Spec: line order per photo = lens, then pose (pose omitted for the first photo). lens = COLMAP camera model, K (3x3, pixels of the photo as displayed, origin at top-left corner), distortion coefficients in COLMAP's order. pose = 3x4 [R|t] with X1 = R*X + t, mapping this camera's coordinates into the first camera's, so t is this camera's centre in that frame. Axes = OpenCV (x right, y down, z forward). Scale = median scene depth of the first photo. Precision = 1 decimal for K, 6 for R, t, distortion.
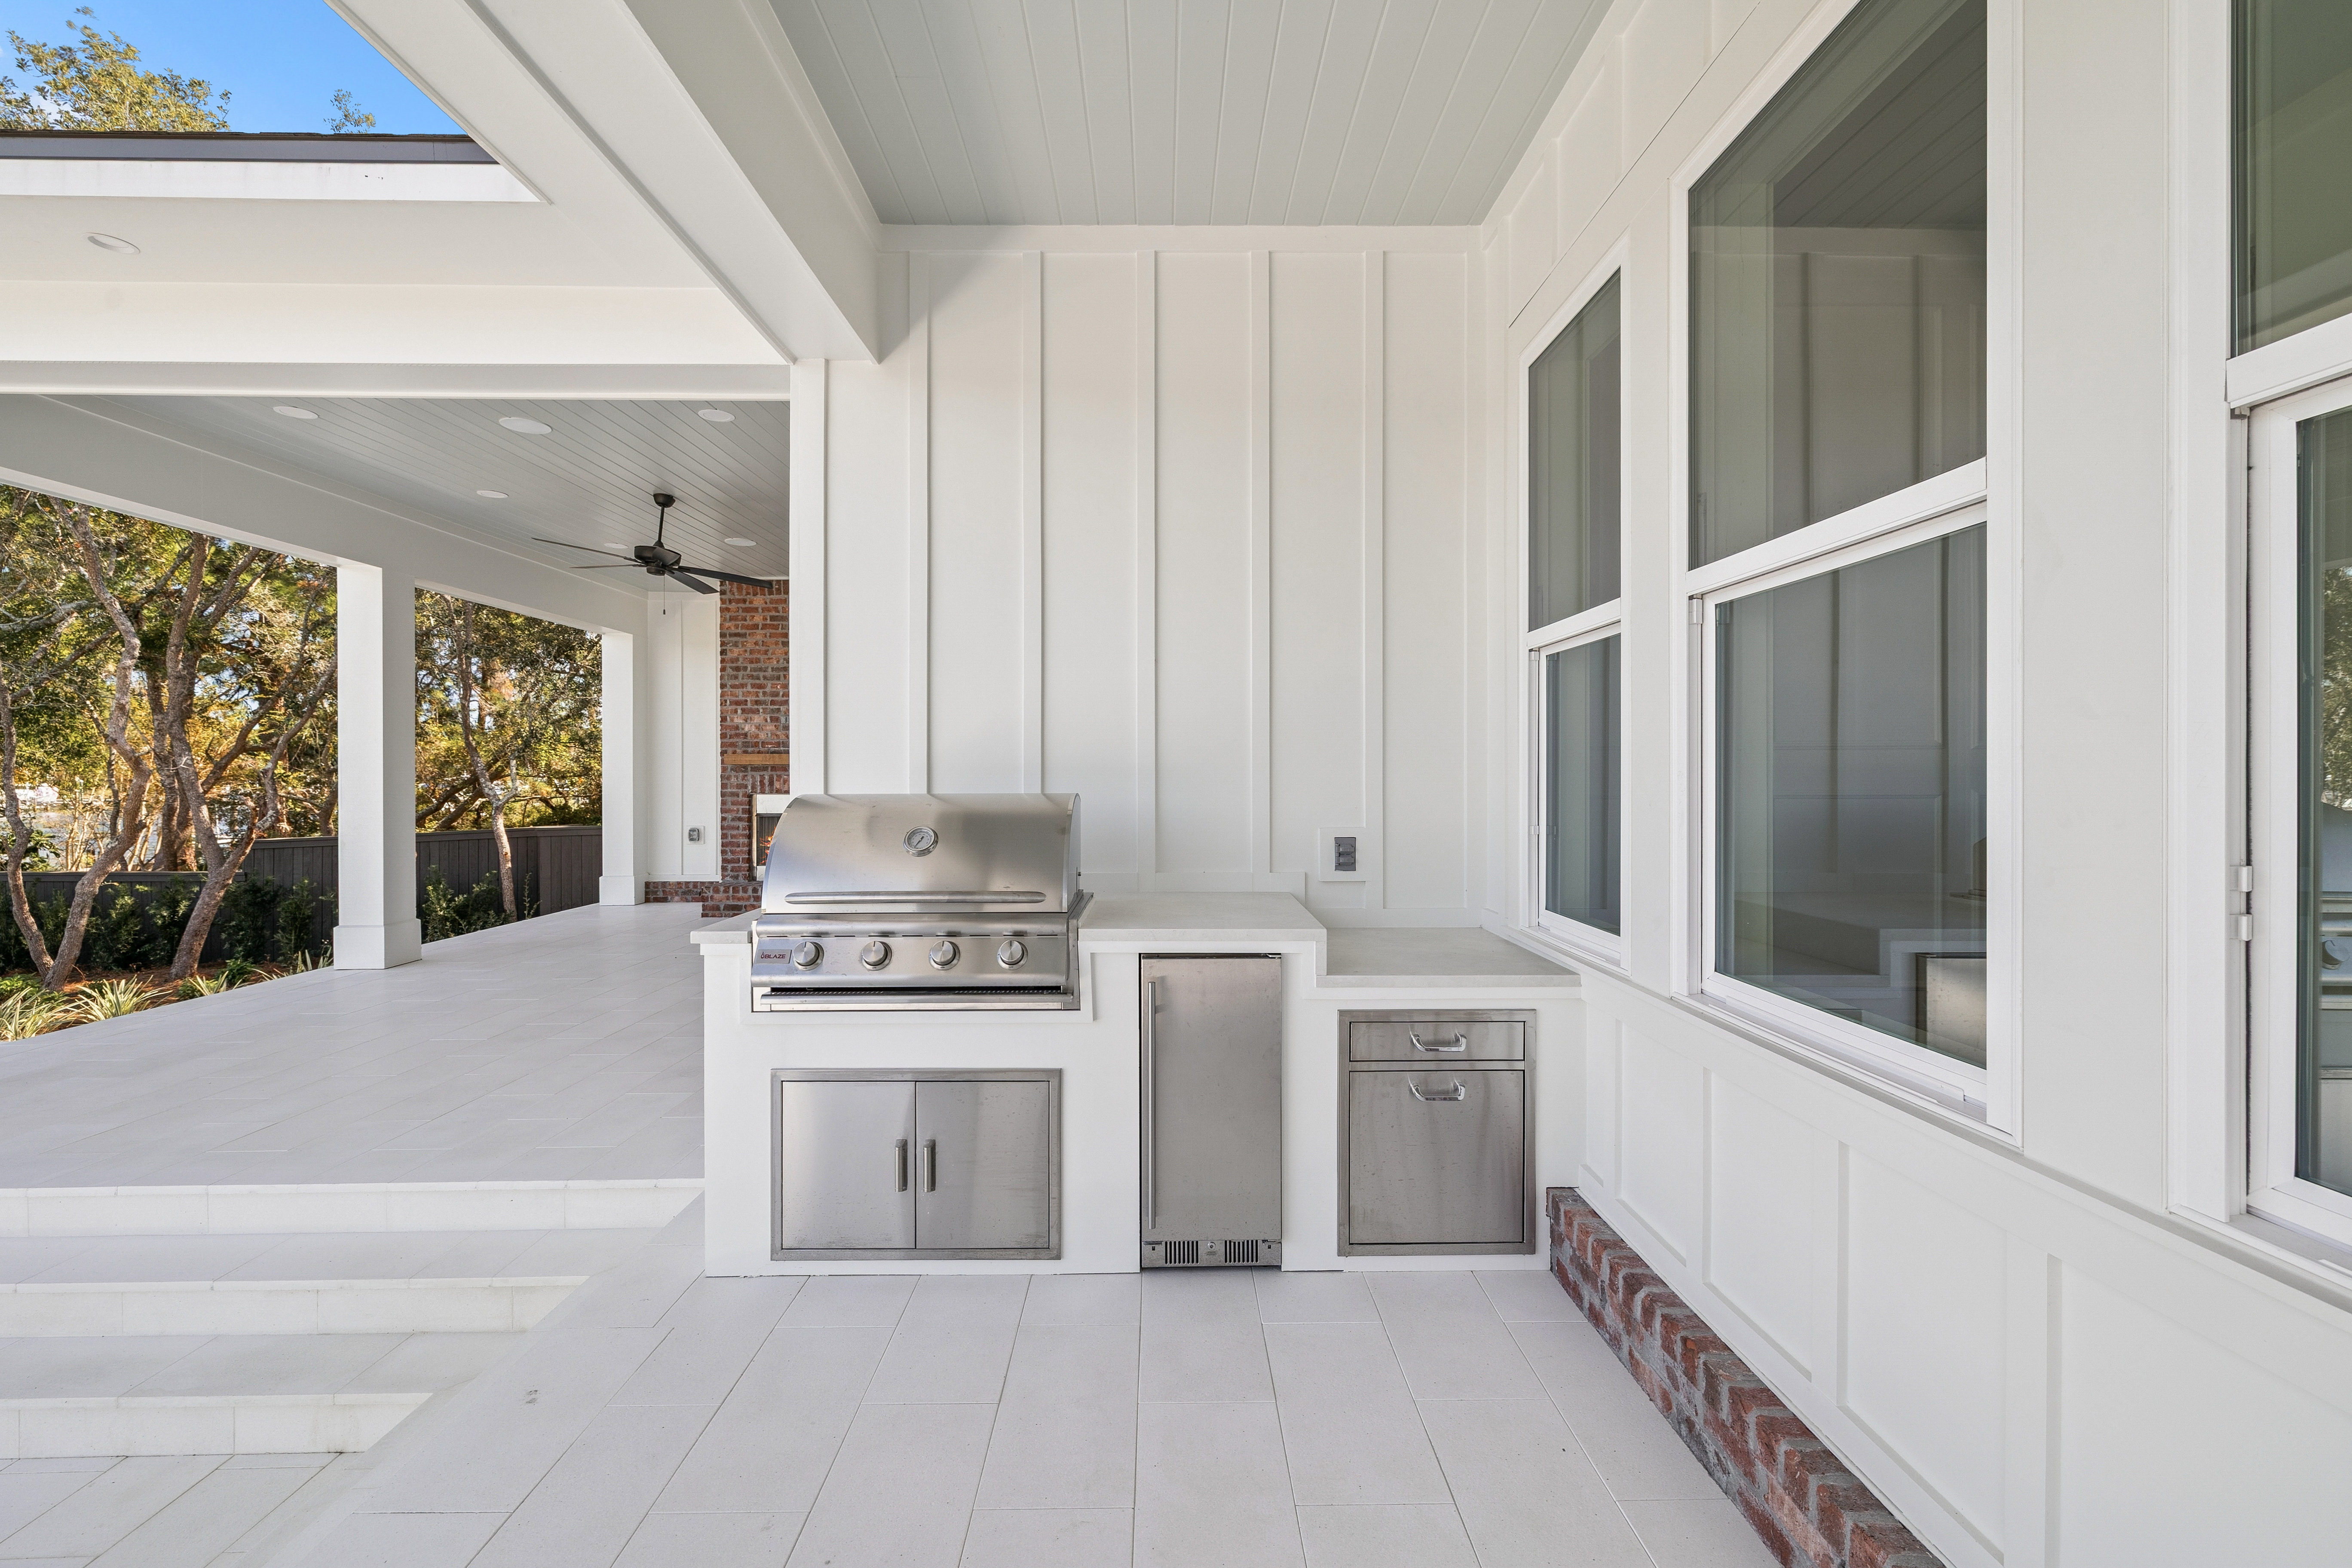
lens RADIAL K [[994.2, 0, 1164.4], [0, 994.2, 789.1], [0, 0, 1]] dist [-0.000896, -0.000043]
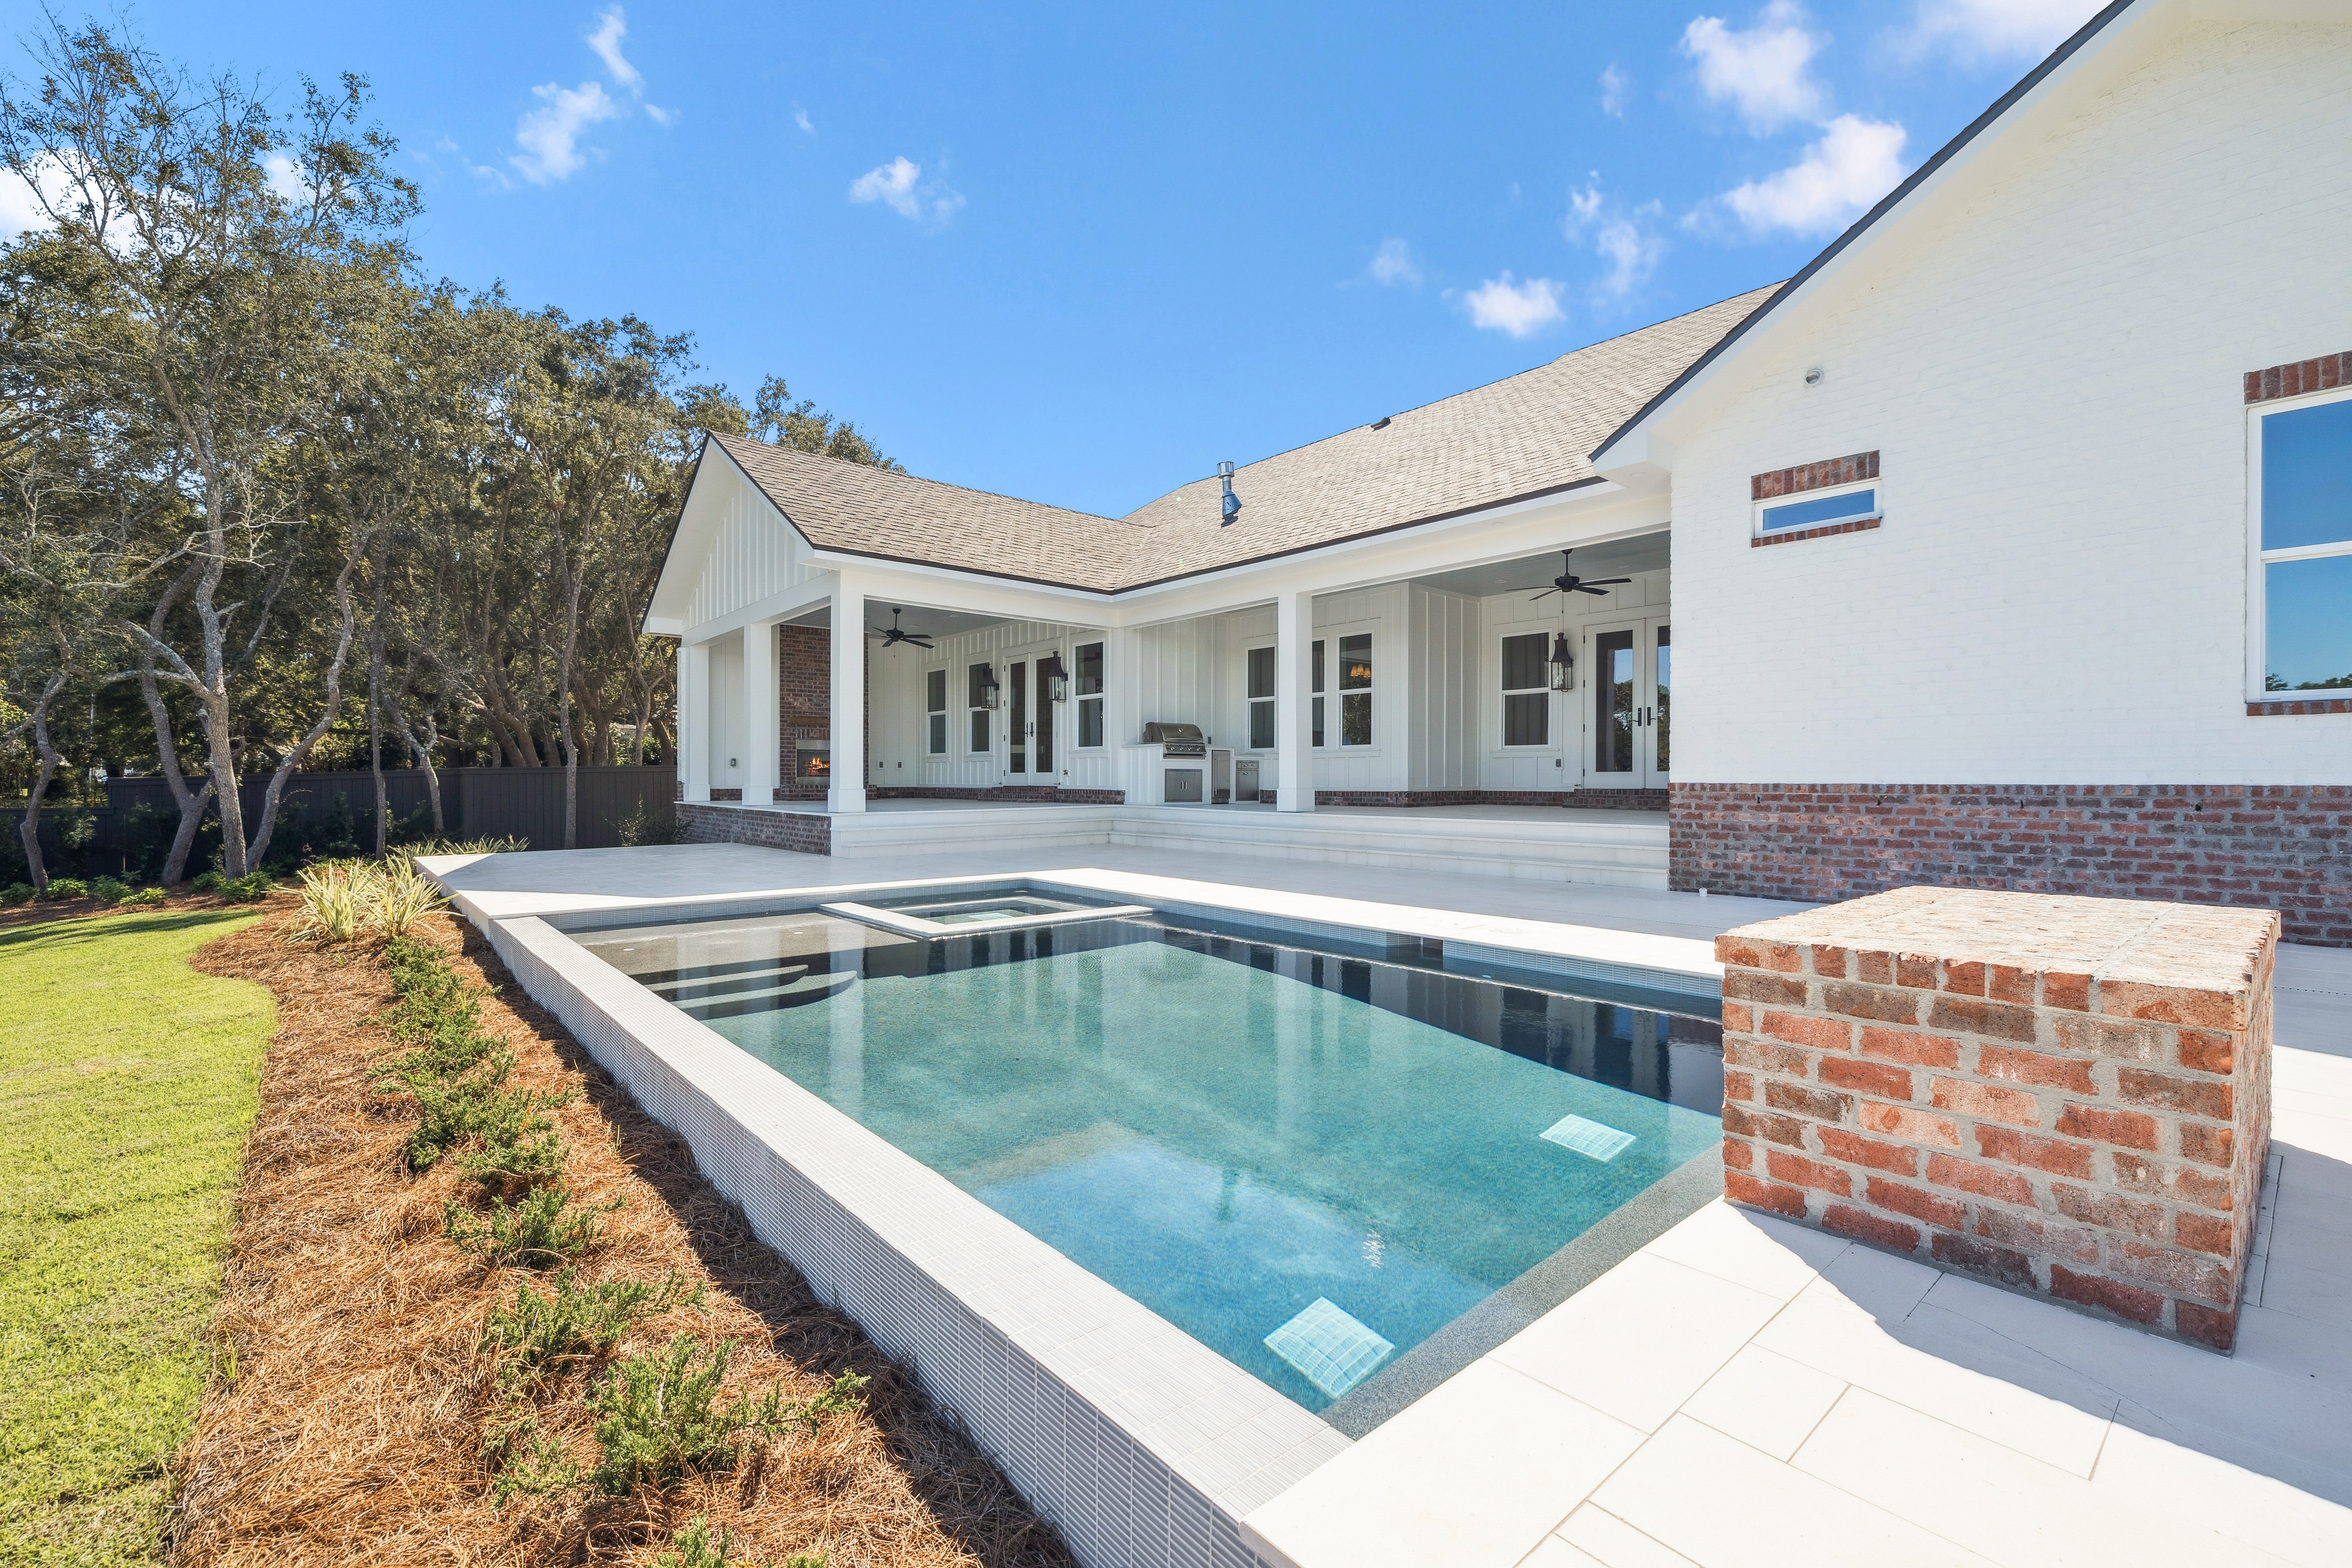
lens RADIAL K [[997.0, 0, 1176.0], [0, 997.0, 784.0], [0, 0, 1]] dist [-0.000903, -0.000044]
pose [[0.761583, 0.001750, 0.648065, -1.023814], [0.005333, 0.999946, -0.008968, 0.105282], [-0.648045, 0.010286, 0.761532, -0.862334]]
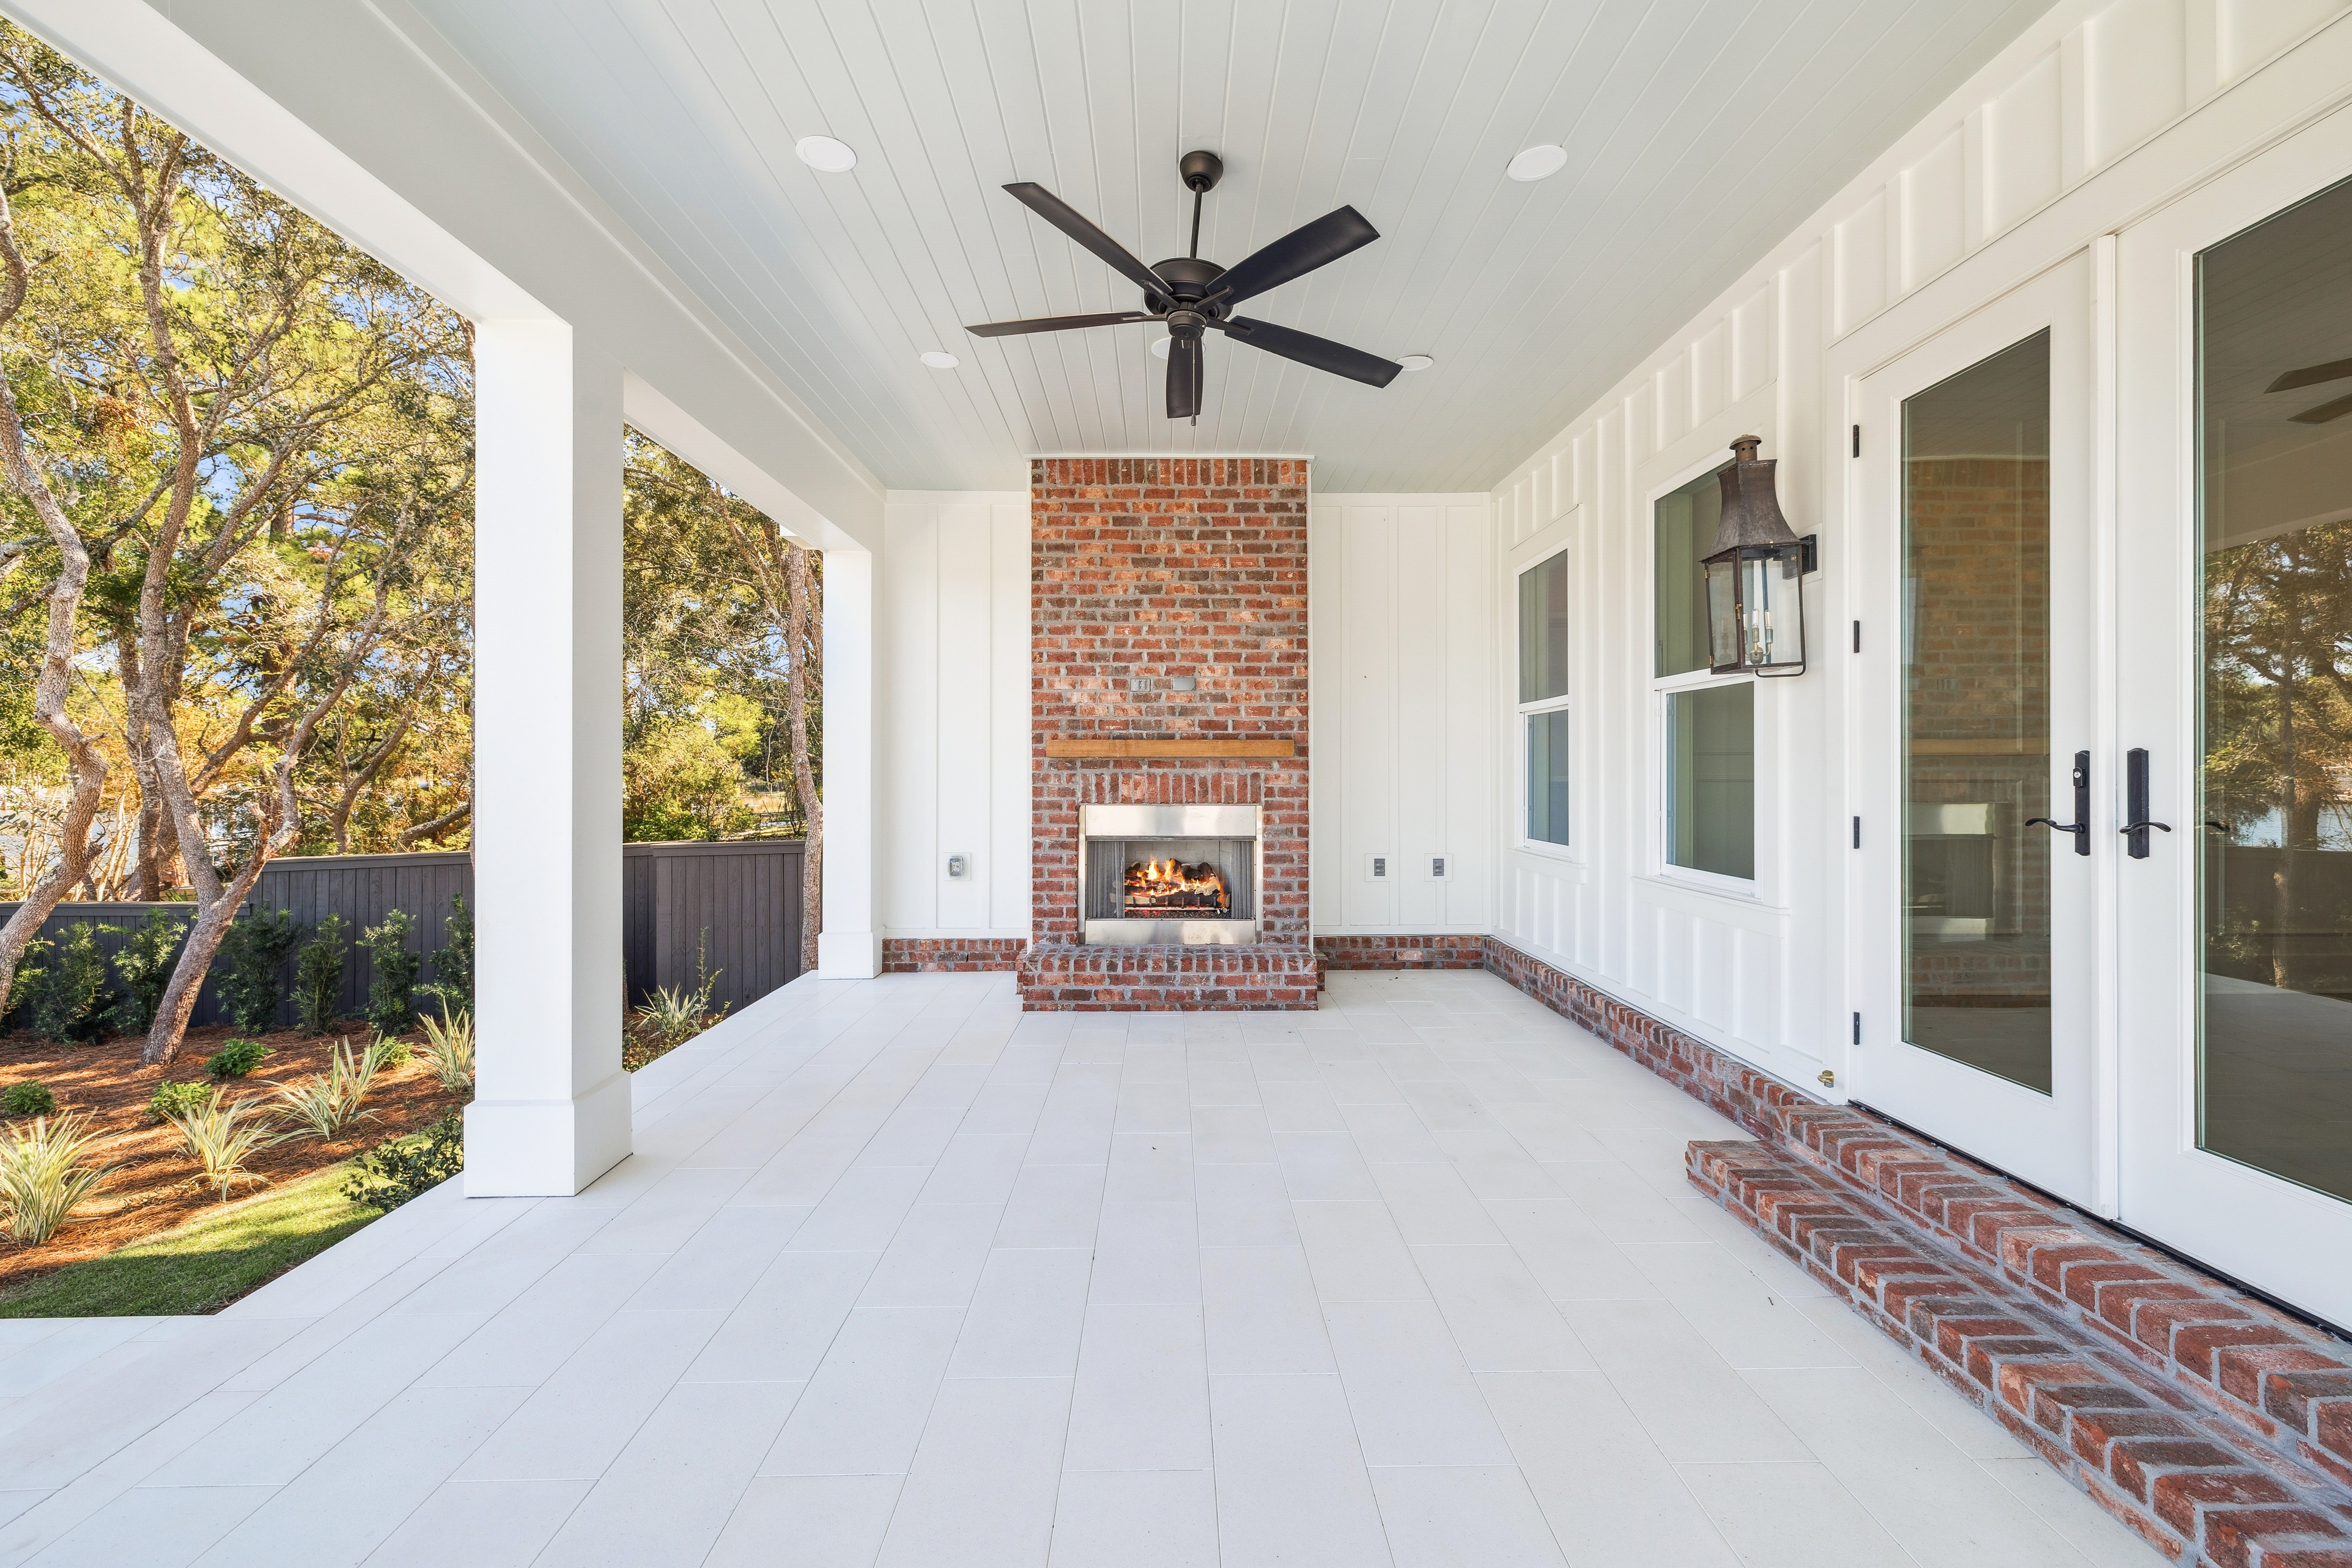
lens RADIAL K [[997.0, 0, 1176.0], [0, 997.0, 784.0], [0, 0, 1]] dist [-0.000903, -0.000044]
pose [[0.999974, 0.002150, 0.006914, -0.335356], [-0.002128, 0.999993, -0.003133, -0.005767], [-0.006920, 0.003118, 0.999971, 0.352276]]
